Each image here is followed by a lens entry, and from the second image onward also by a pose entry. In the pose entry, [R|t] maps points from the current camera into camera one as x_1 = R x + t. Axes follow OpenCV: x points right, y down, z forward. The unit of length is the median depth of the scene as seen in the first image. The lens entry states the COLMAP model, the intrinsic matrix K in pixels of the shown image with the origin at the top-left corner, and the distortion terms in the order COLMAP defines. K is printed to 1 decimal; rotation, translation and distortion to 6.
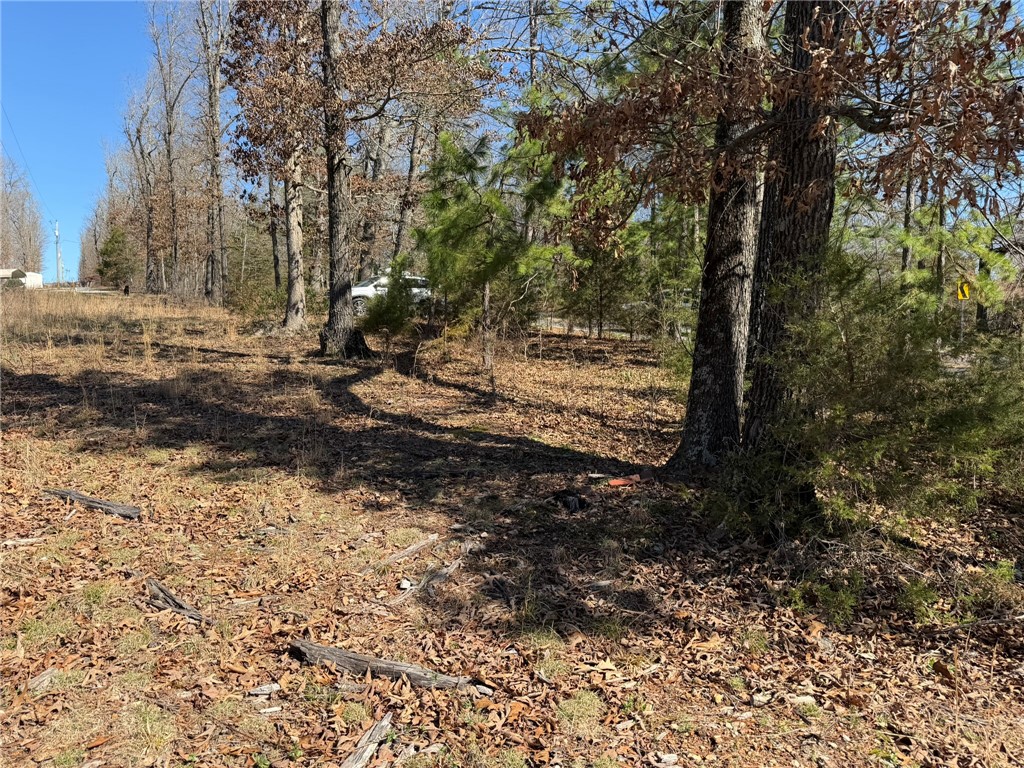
lens RADIAL K [[697.4, 0, 515.8], [0, 697.4, 385.5], [0, 0, 1]] dist [0.026900, -0.047985]
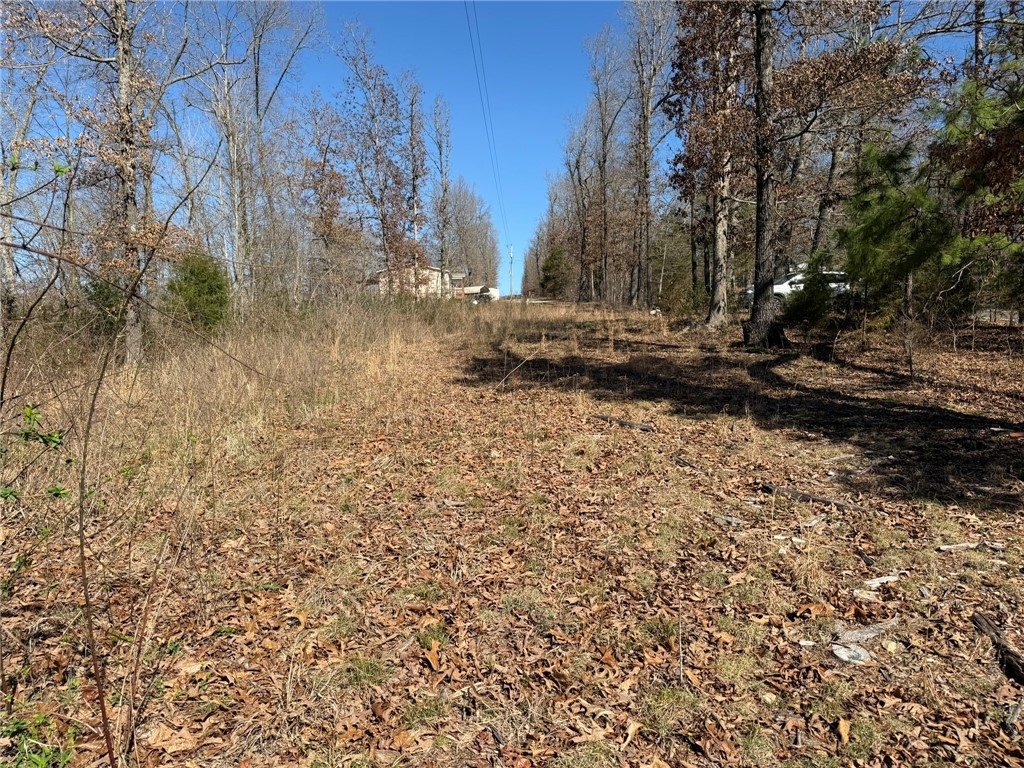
lens RADIAL K [[697.4, 0, 514.4], [0, 697.4, 391.9], [0, 0, 1]] dist [0.026900, -0.047985]
pose [[0.845737, 0.028651, -0.532830, 0.019873], [-0.025148, 0.999588, 0.013833, 0.027917], [0.533007, 0.001700, 0.846109, -0.189530]]
